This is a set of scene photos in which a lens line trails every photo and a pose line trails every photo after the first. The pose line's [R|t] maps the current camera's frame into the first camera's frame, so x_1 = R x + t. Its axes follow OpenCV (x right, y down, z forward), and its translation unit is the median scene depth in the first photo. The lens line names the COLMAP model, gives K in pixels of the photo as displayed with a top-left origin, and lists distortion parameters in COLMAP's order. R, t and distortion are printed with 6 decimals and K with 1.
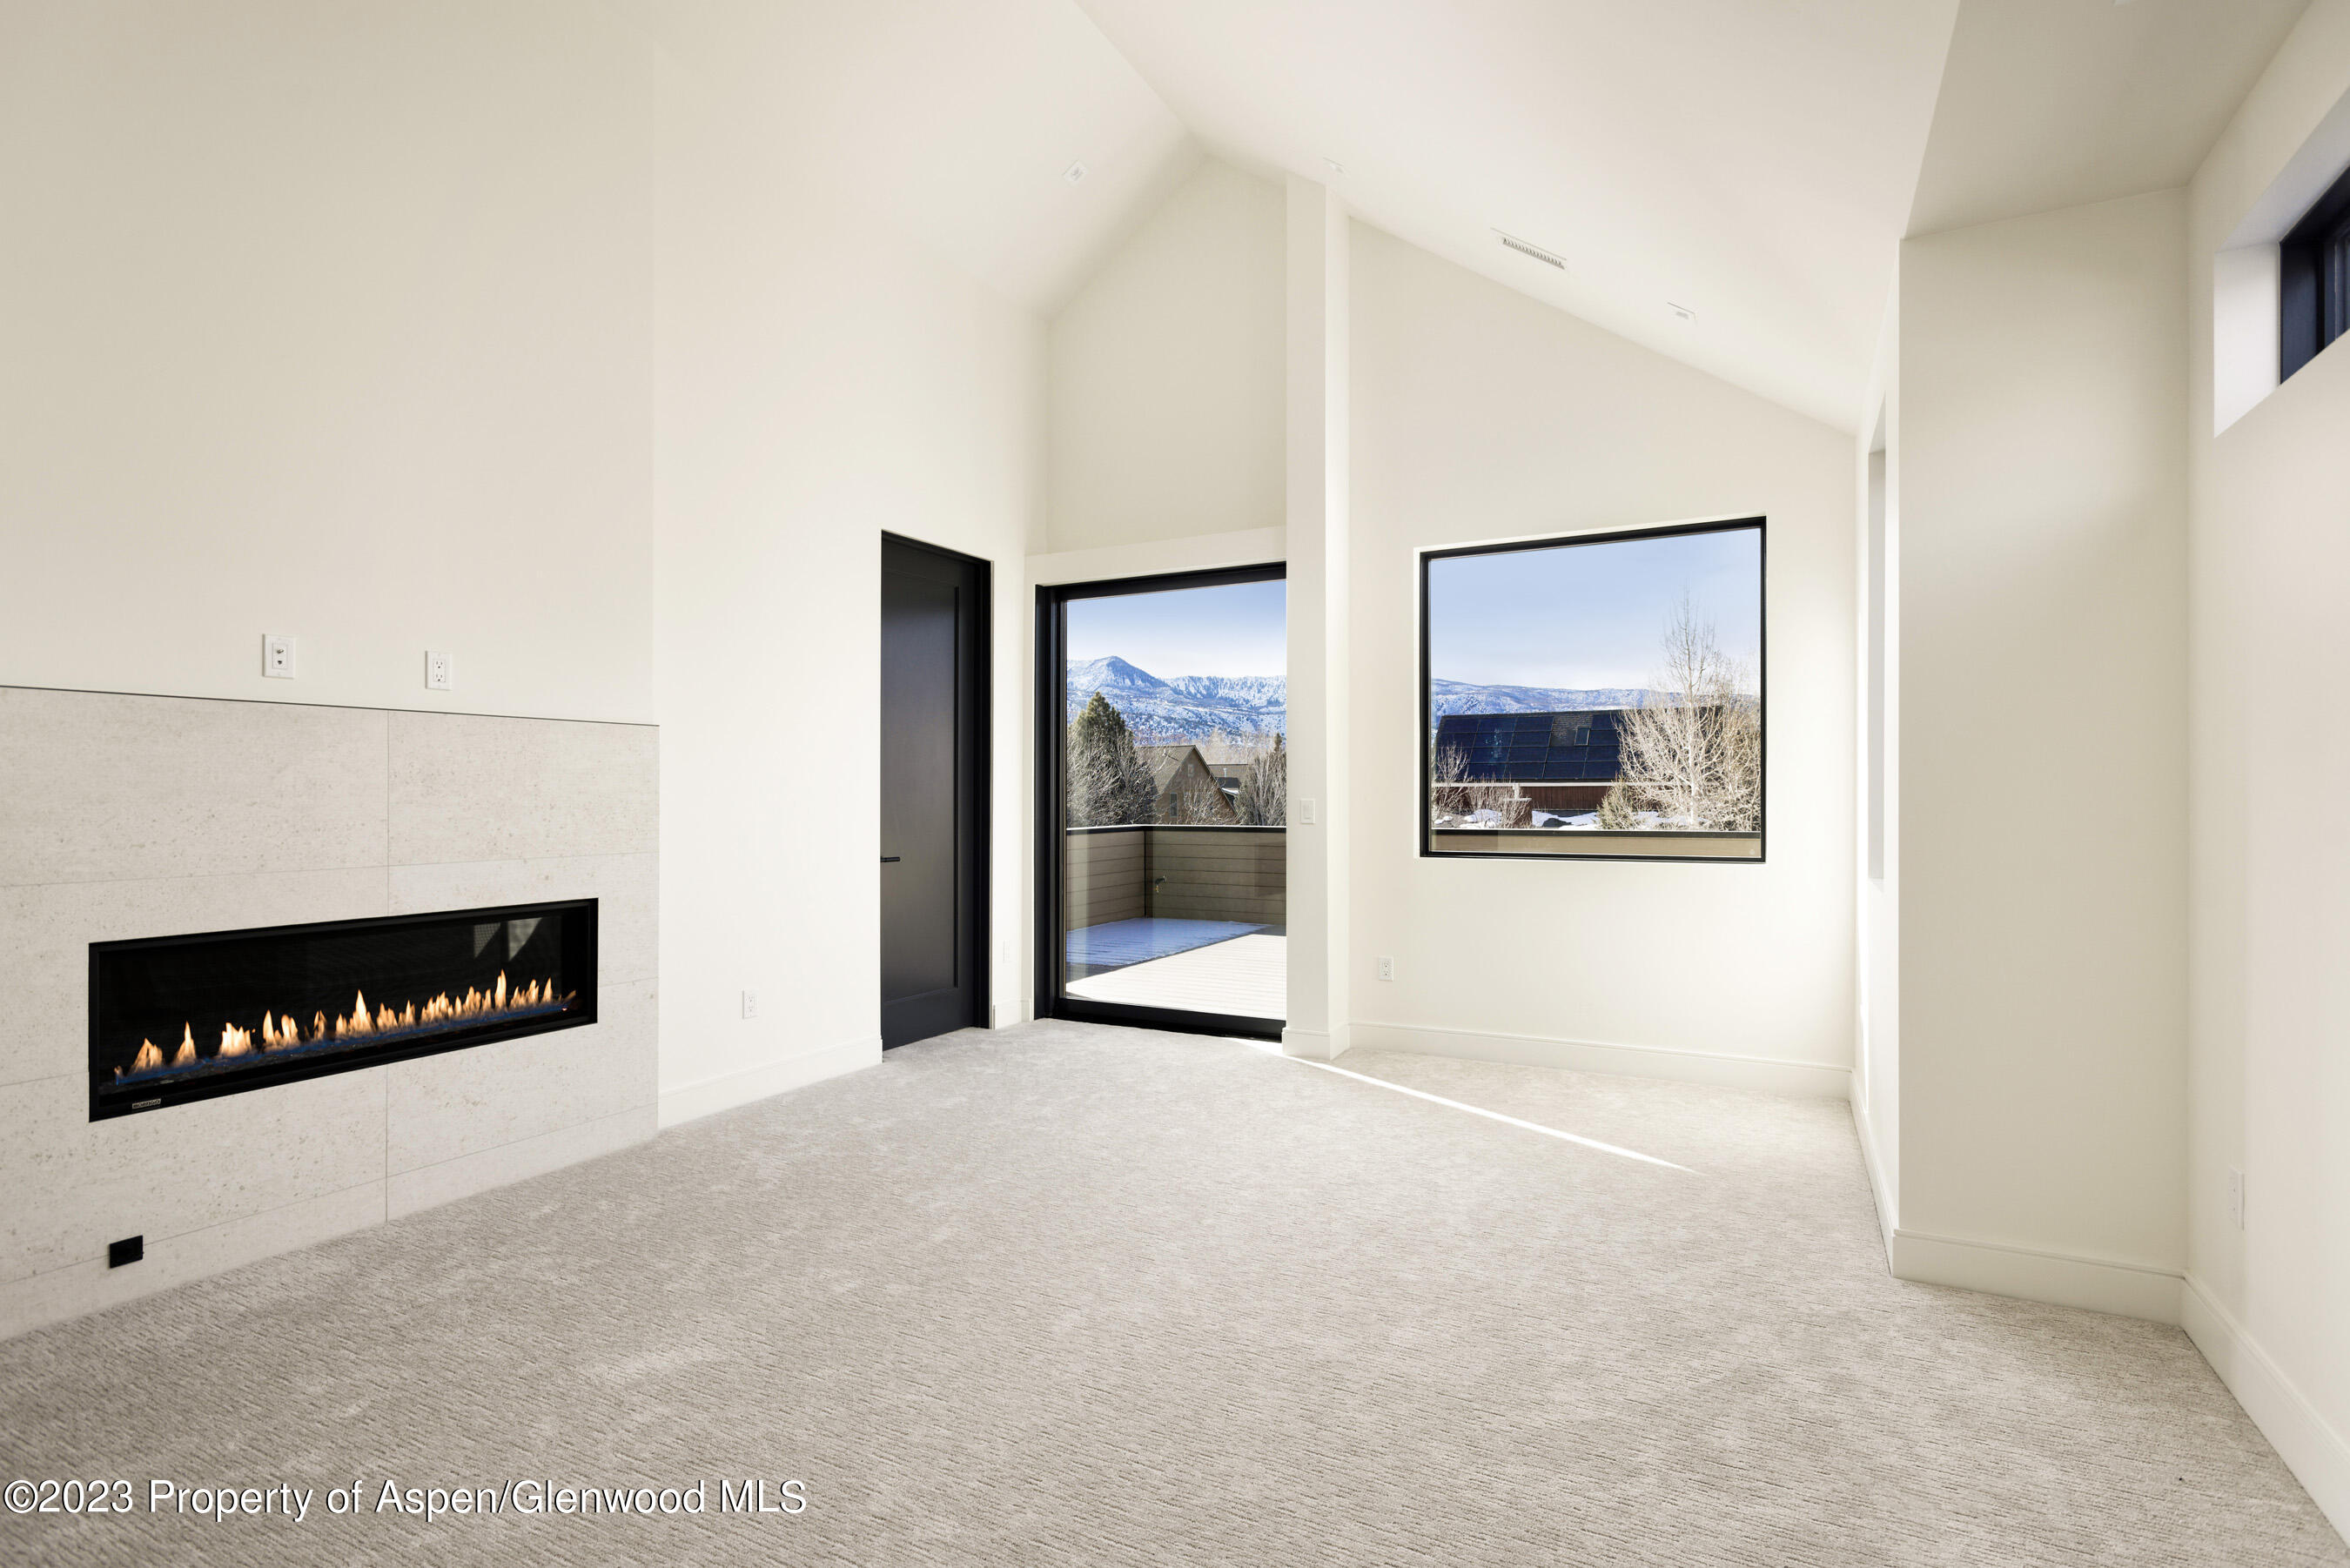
lens RADIAL K [[1134.2, 0, 1173.6], [0, 1134.2, 786.4], [0, 0, 1]] dist [-0.001276, -0.000036]
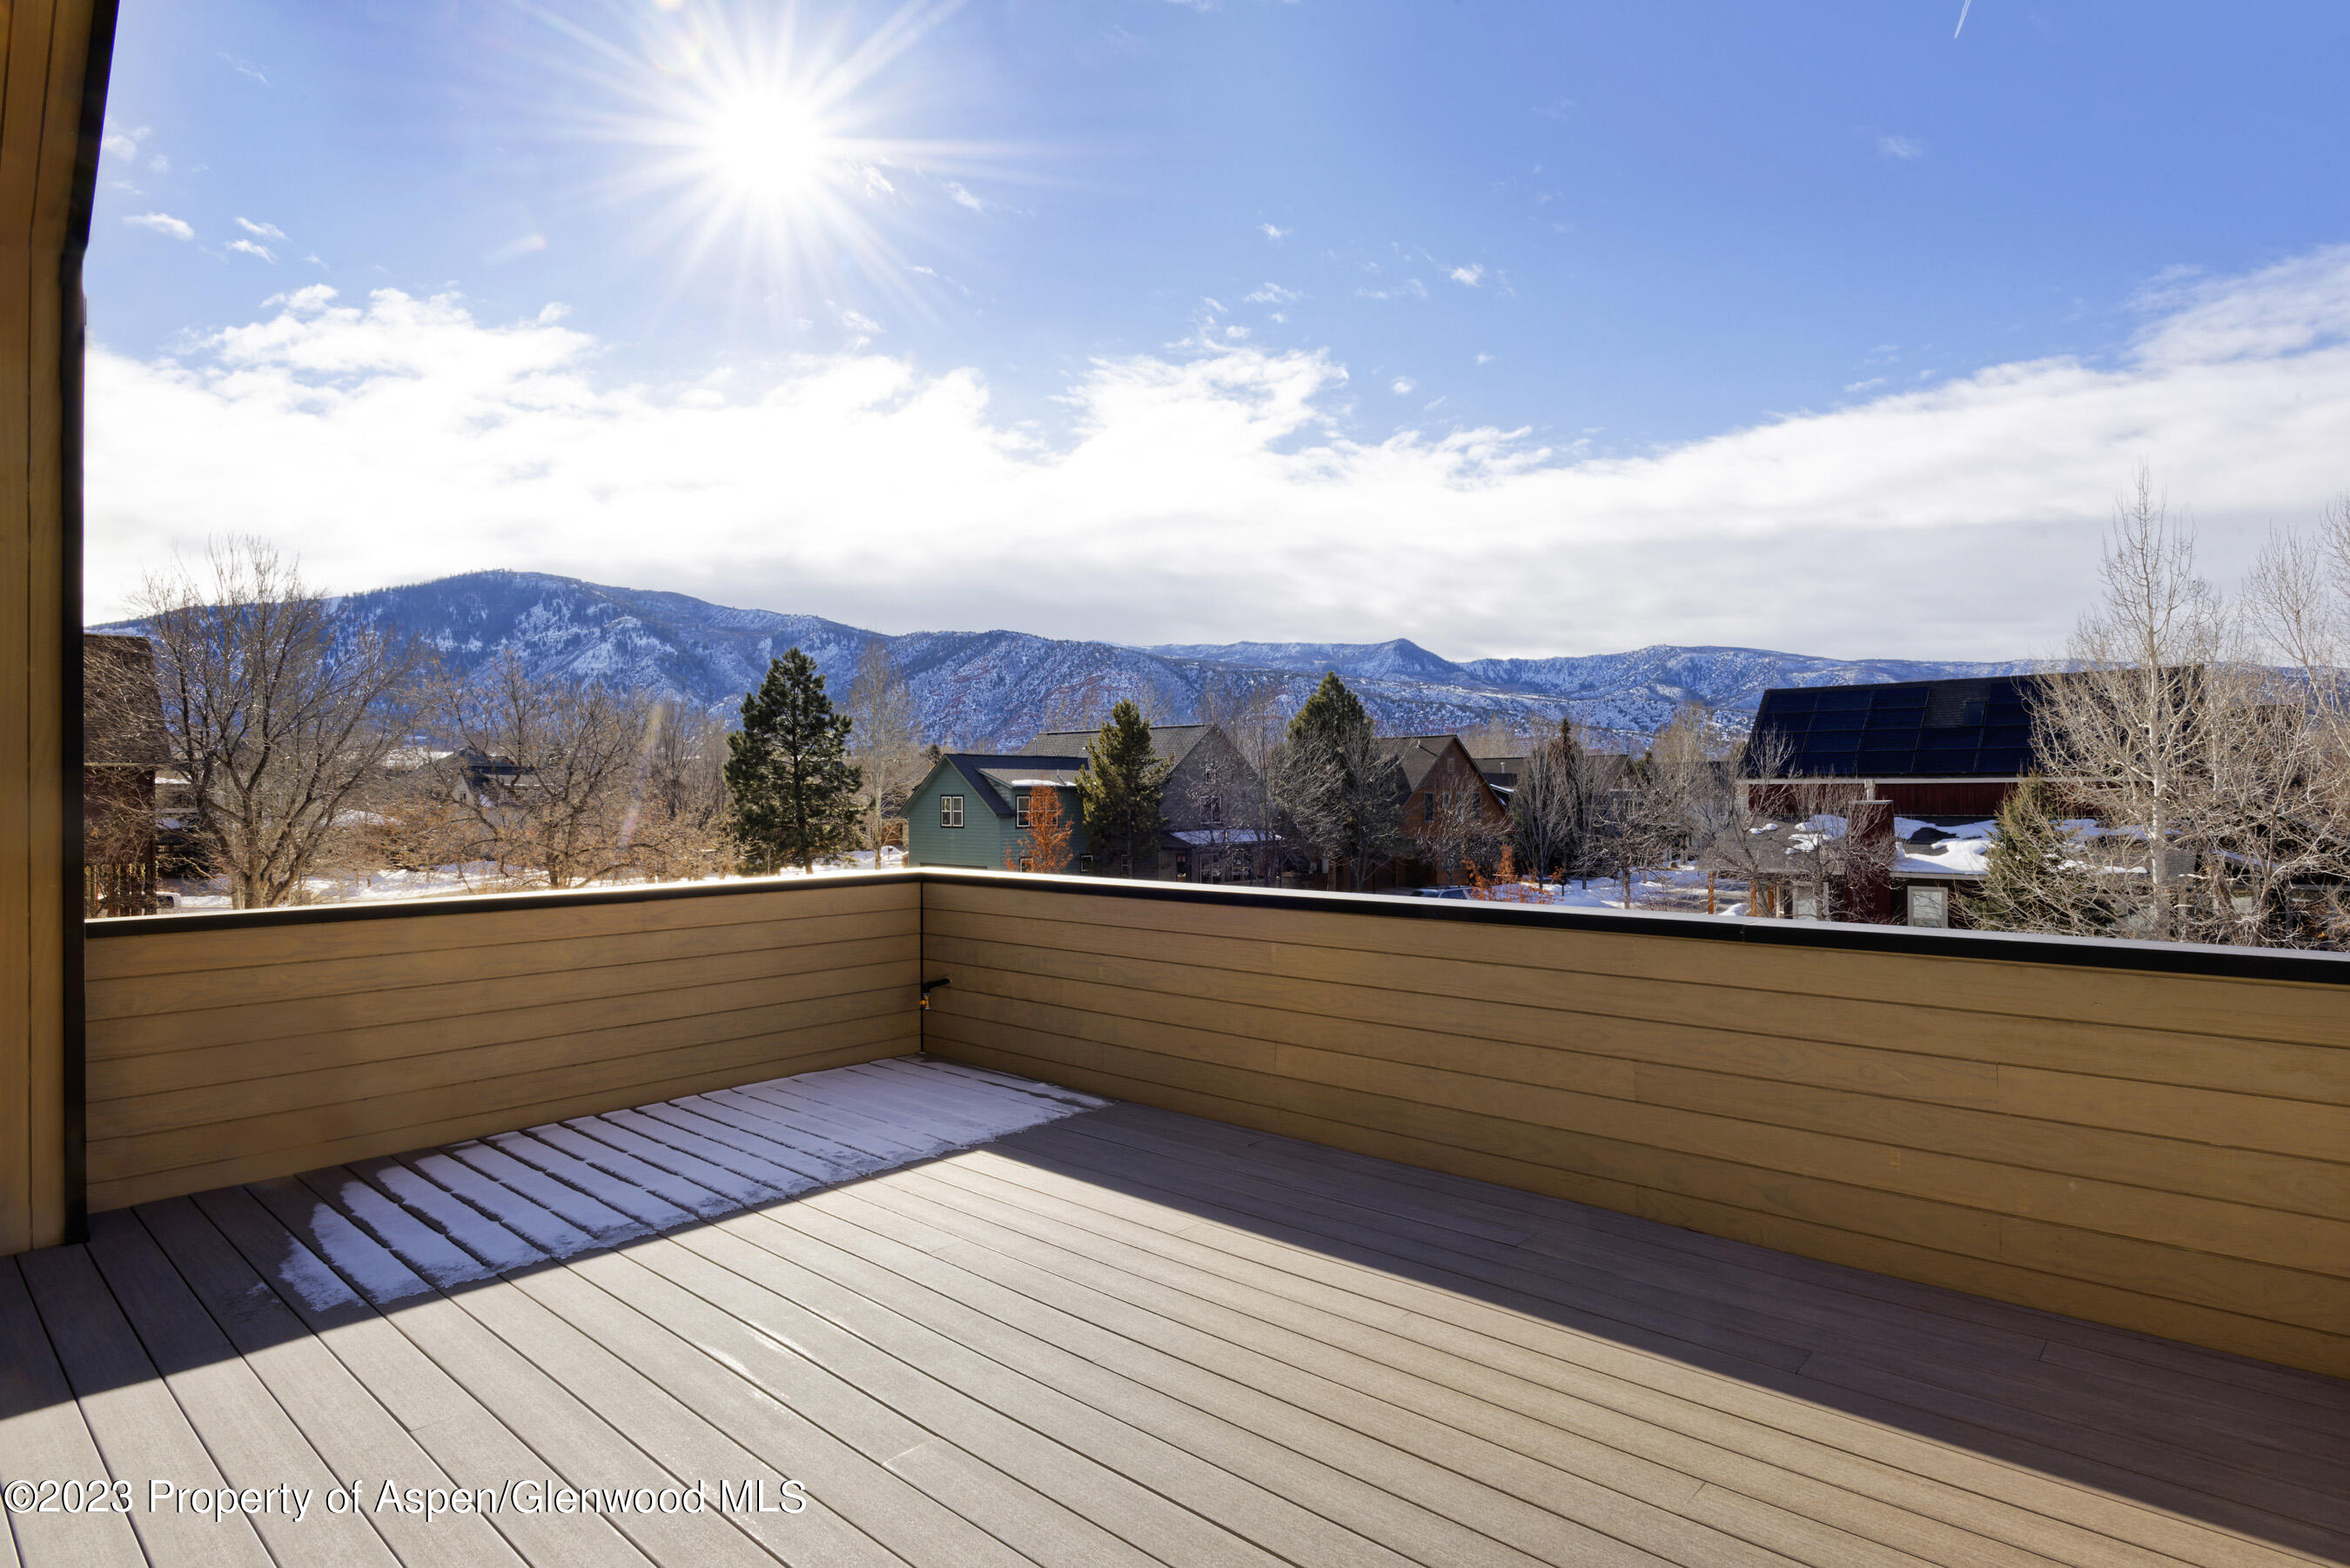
lens RADIAL K [[1226.2, 0, 1176.9], [0, 1226.2, 787.5], [0, 0, 1]] dist [0.002320, 0.000623]
pose [[0.971269, -0.001781, -0.237978, 0.051508], [0.002501, 0.999993, 0.002724, -0.000540], [0.237972, -0.003241, 0.971267, 0.117813]]
